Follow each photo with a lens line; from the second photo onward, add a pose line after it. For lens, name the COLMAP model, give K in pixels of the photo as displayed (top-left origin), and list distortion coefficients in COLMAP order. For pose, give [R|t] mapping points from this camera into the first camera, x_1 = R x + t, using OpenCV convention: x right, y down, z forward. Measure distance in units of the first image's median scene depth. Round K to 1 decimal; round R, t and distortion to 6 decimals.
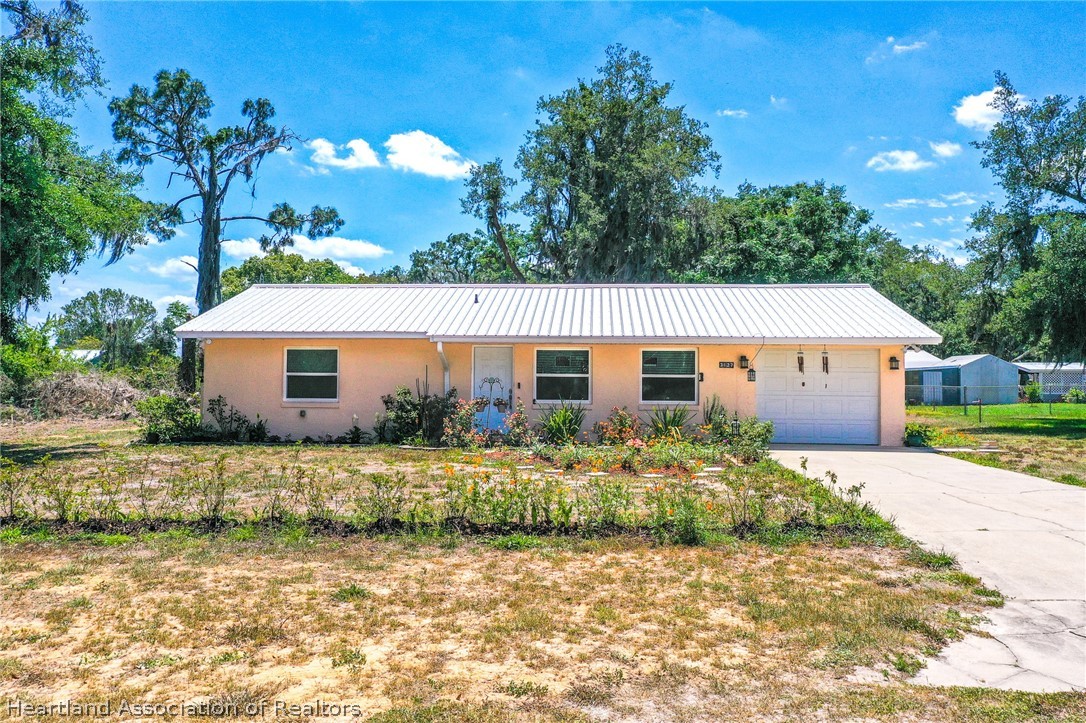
lens RADIAL K [[881.3, 0, 540.1], [0, 881.3, 376.5], [0, 0, 1]] dist [0.008713, -0.006768]
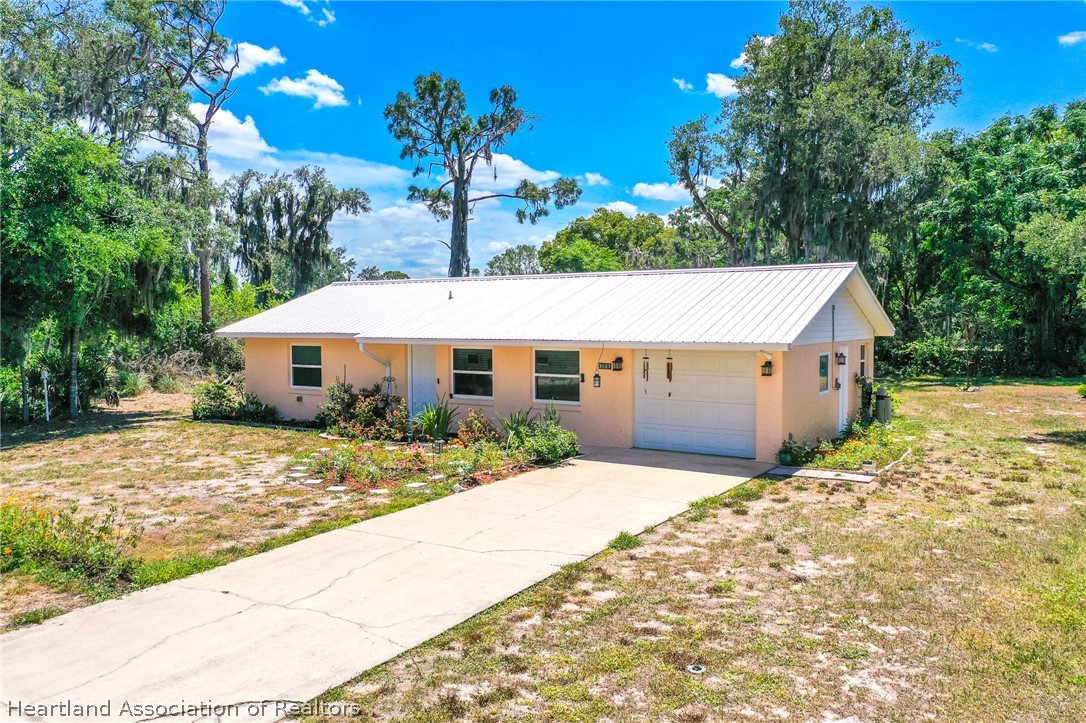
lens RADIAL K [[861.1, 0, 542.0], [0, 861.1, 381.0], [0, 0, 1]] dist [0.006967, -0.000335]
pose [[0.869332, 0.026022, -0.493543, 0.598466], [0.015112, 0.996746, 0.079172, -0.070498], [0.493998, -0.076286, 0.866110, 0.140645]]
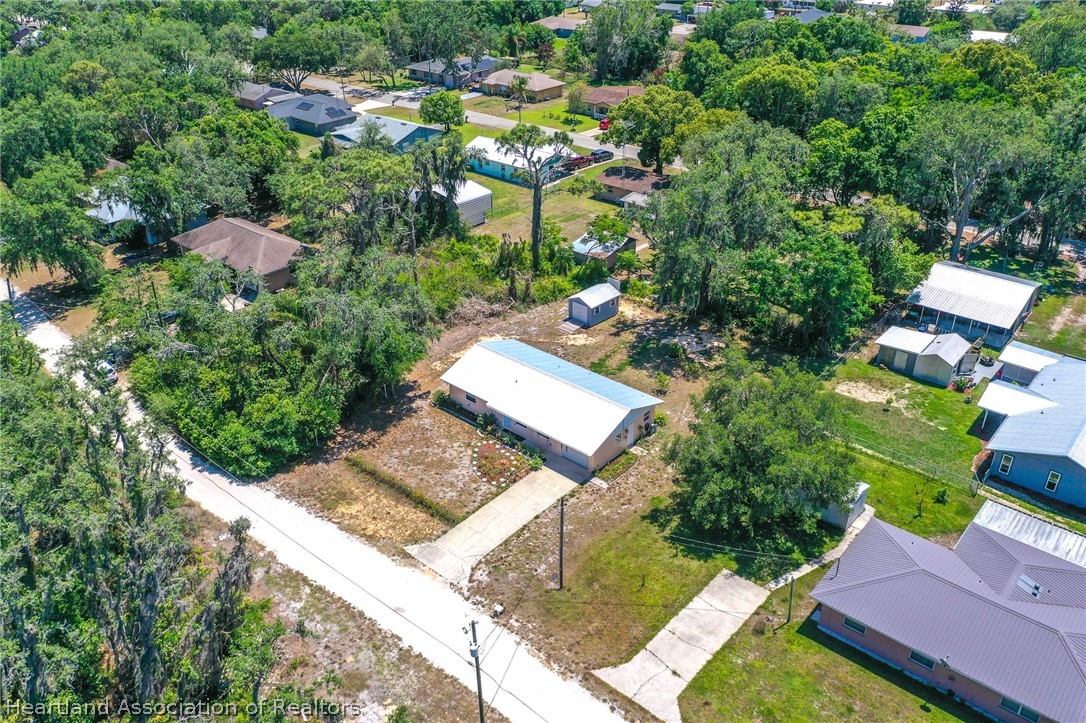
lens RADIAL K [[861.1, 0, 542.0], [0, 861.1, 381.0], [0, 0, 1]] dist [0.006967, -0.000335]
pose [[0.790346, 0.301559, -0.533306, 1.862212], [0.024735, 0.854060, 0.519586, -1.904283], [0.612162, -0.423844, 0.667543, -1.176622]]
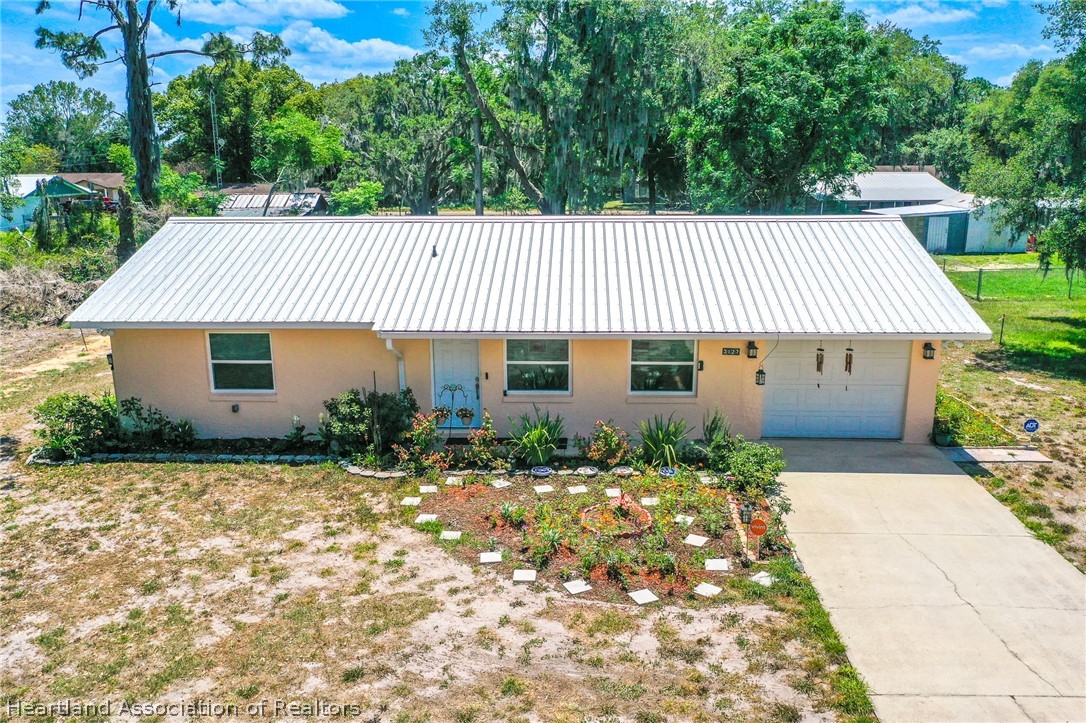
lens RADIAL K [[861.1, 0, 542.0], [0, 861.1, 381.0], [0, 0, 1]] dist [0.006967, -0.000335]
pose [[0.999712, -0.017331, 0.016594, 0.015353], [0.012277, 0.963657, 0.266860, -0.202024], [-0.020616, -0.266579, 0.963593, 0.192657]]
